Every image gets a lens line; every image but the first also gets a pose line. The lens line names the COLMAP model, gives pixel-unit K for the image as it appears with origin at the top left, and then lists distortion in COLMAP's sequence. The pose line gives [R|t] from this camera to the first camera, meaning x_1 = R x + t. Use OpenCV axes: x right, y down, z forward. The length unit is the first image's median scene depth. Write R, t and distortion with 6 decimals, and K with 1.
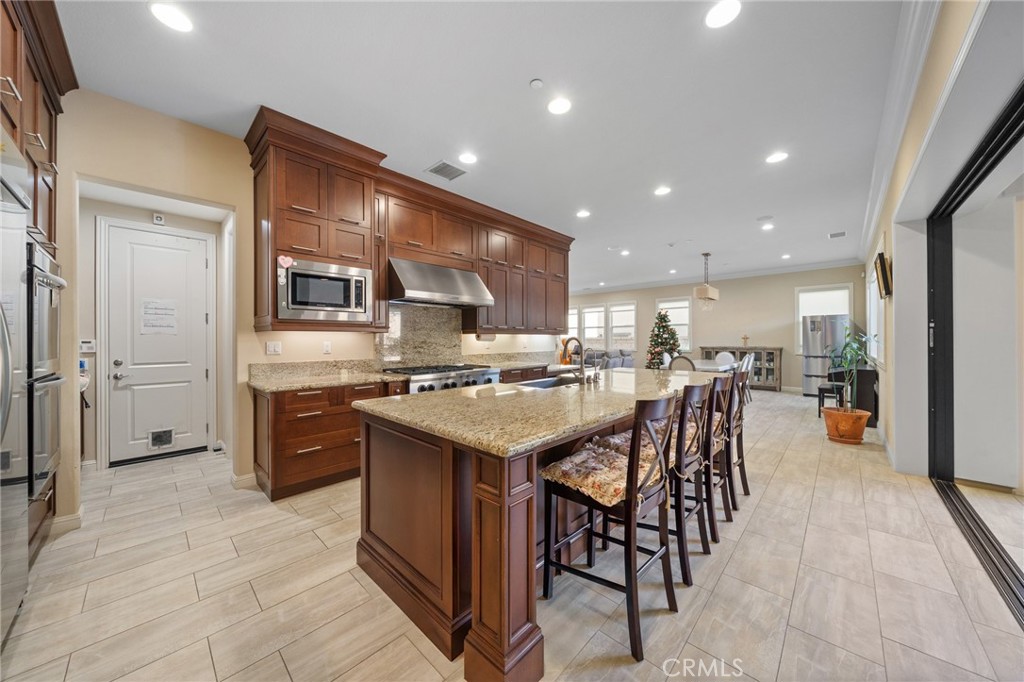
lens RADIAL K [[350.5, 0, 509.7], [0, 350.5, 338.2], [0, 0, 1]] dist [-0.000278, -0.000323]
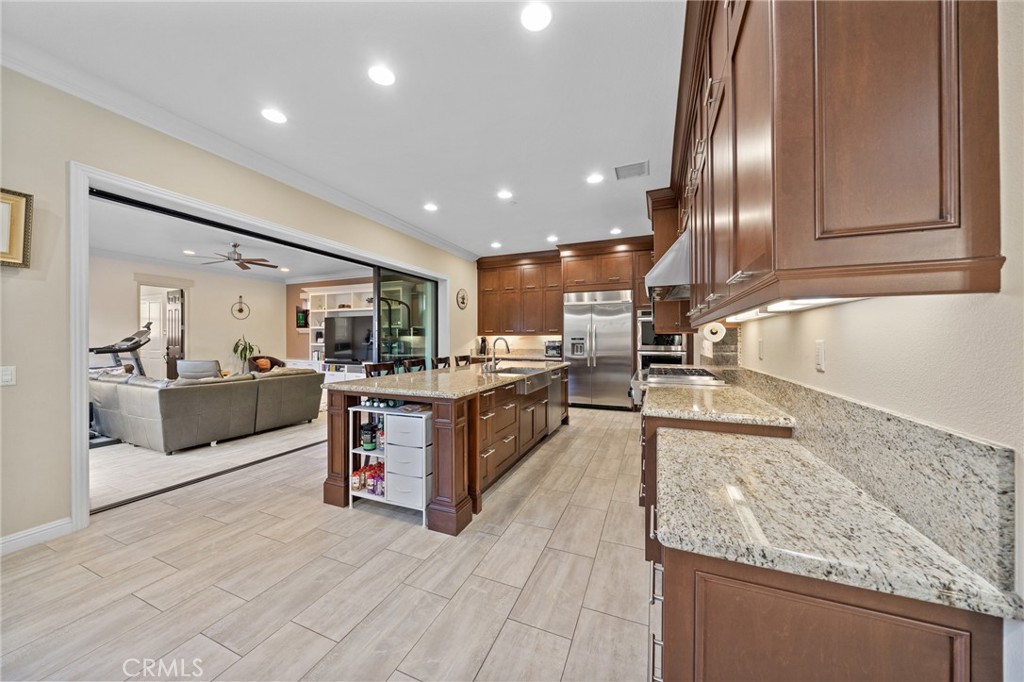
lens RADIAL K [[350.5, 0, 510.3], [0, 350.5, 341.1], [0, 0, 1]] dist [-0.000278, -0.000323]
pose [[-0.933289, 0.001809, -0.359121, 0.333879], [0.001157, 0.999997, 0.002029, -0.001019], [0.359124, 0.001478, -0.933289, 1.214639]]
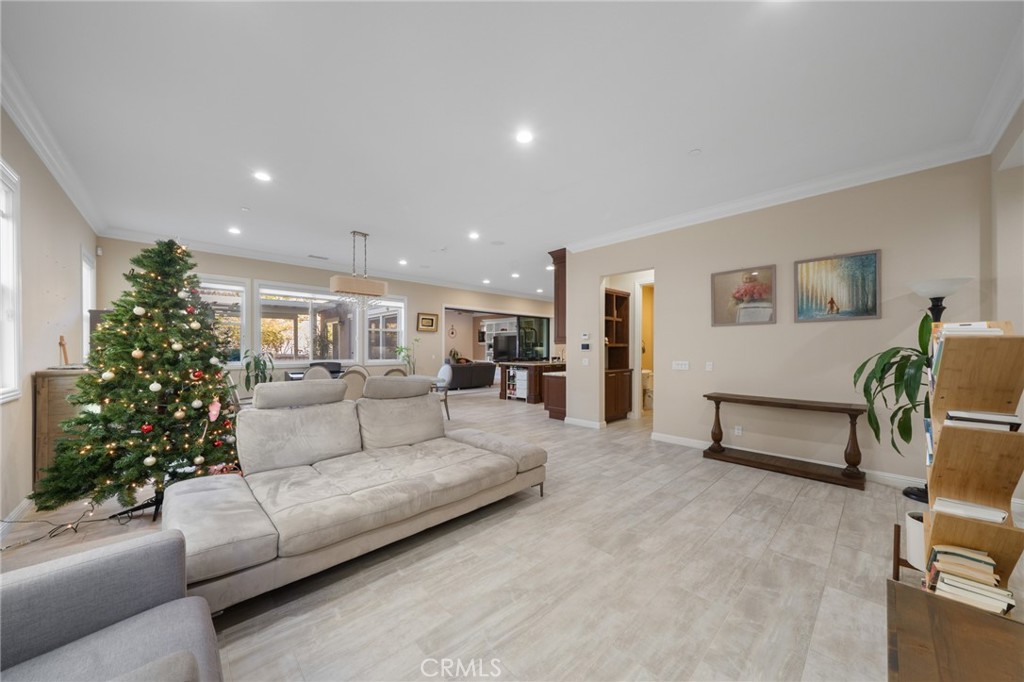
lens RADIAL K [[350.5, 0, 515.8], [0, 350.5, 347.5], [0, 0, 1]] dist [-0.000278, -0.000323]
pose [[-0.999424, 0.001218, 0.033900, 0.275386], [0.000974, 0.999973, -0.007234, 0.003241], [-0.033908, -0.007197, -0.999399, 2.223972]]
